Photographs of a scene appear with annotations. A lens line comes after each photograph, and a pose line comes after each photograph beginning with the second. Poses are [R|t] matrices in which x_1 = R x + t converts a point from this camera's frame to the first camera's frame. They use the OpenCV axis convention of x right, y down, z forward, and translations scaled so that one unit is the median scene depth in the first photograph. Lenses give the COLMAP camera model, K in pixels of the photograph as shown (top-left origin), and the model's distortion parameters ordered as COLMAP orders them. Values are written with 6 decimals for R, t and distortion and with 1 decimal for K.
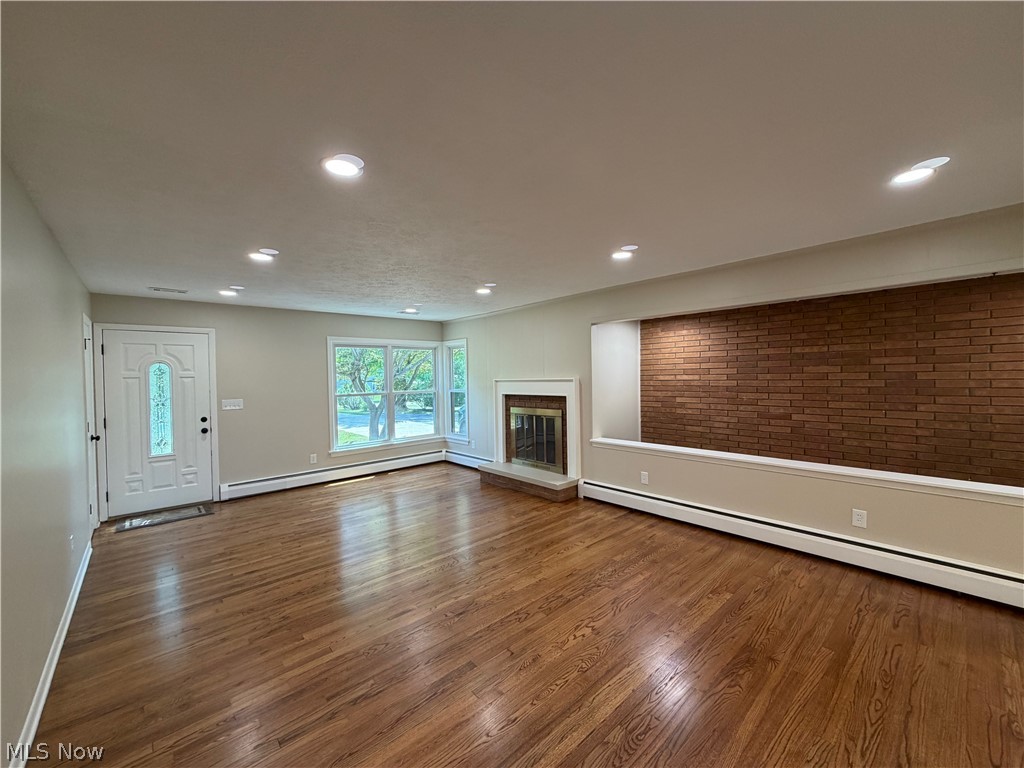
lens RADIAL K [[408.2, 0, 511.6], [0, 408.2, 381.9], [0, 0, 1]] dist [0.000522, 0.000181]
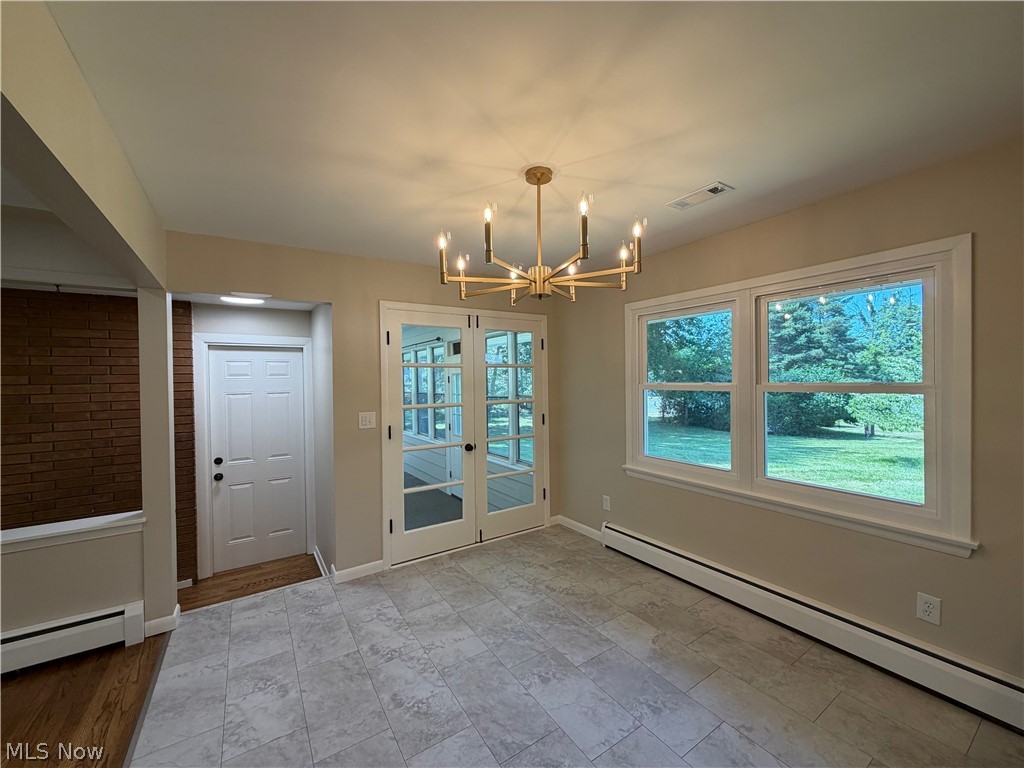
lens RADIAL K [[408.2, 0, 511.6], [0, 408.2, 381.9], [0, 0, 1]] dist [0.000522, 0.000181]
pose [[0.151785, 0.011297, 0.988349, 0.245036], [0.029419, 0.999440, -0.015941, -0.006426], [-0.987976, 0.031496, 0.151367, -0.057799]]
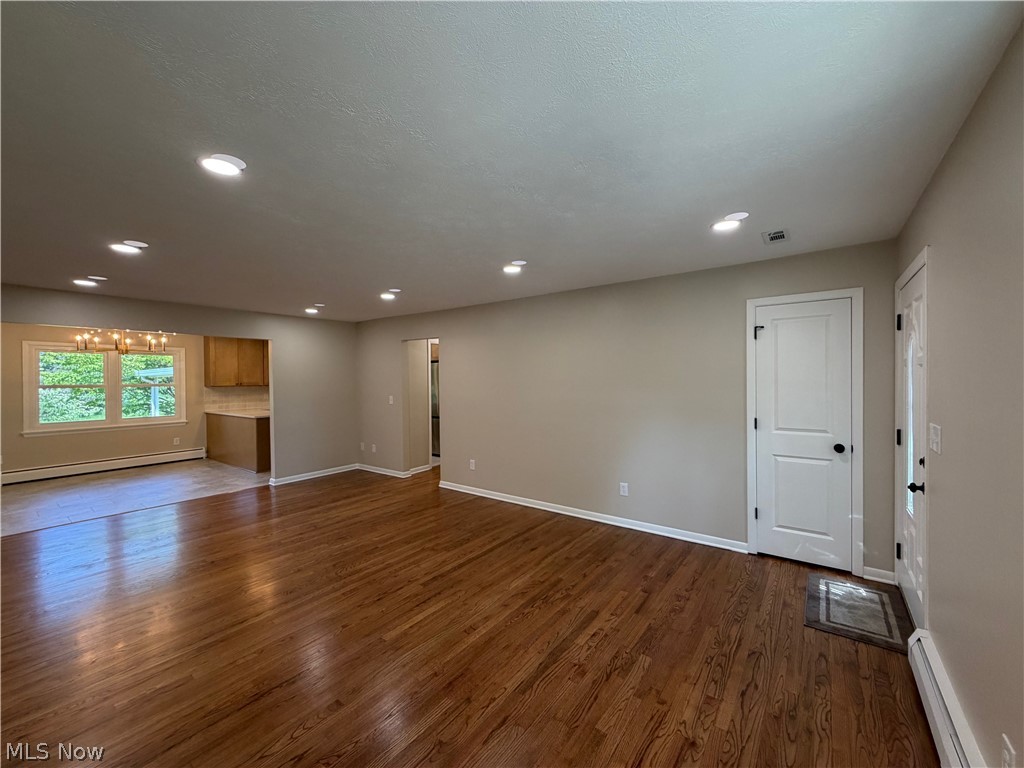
lens RADIAL K [[408.2, 0, 511.6], [0, 408.2, 381.9], [0, 0, 1]] dist [0.000522, 0.000181]
pose [[-0.980305, 0.030902, -0.195055, -0.251298], [0.025351, 0.999201, 0.030894, -0.020401], [0.195854, 0.025341, -0.980306, 1.395777]]
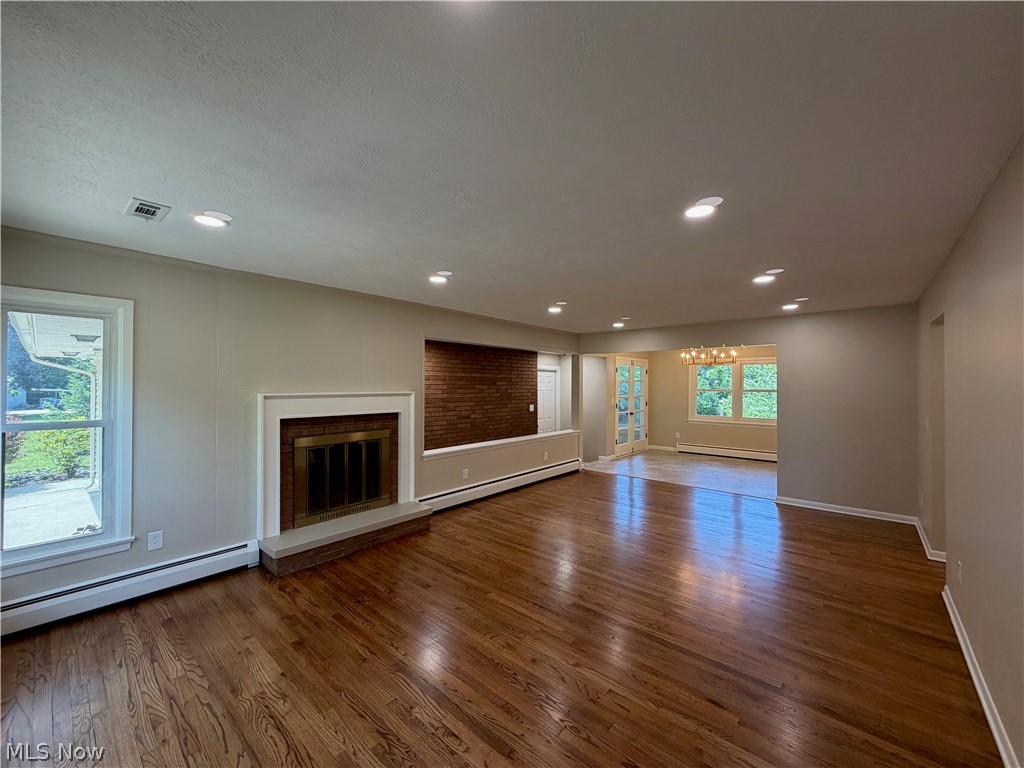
lens RADIAL K [[408.2, 0, 511.6], [0, 408.2, 381.9], [0, 0, 1]] dist [0.000522, 0.000181]
pose [[-0.123286, 0.027553, 0.991989, -0.823108], [0.015381, 0.999547, -0.025852, -0.004853], [-0.992252, 0.012070, -0.123654, 0.923937]]
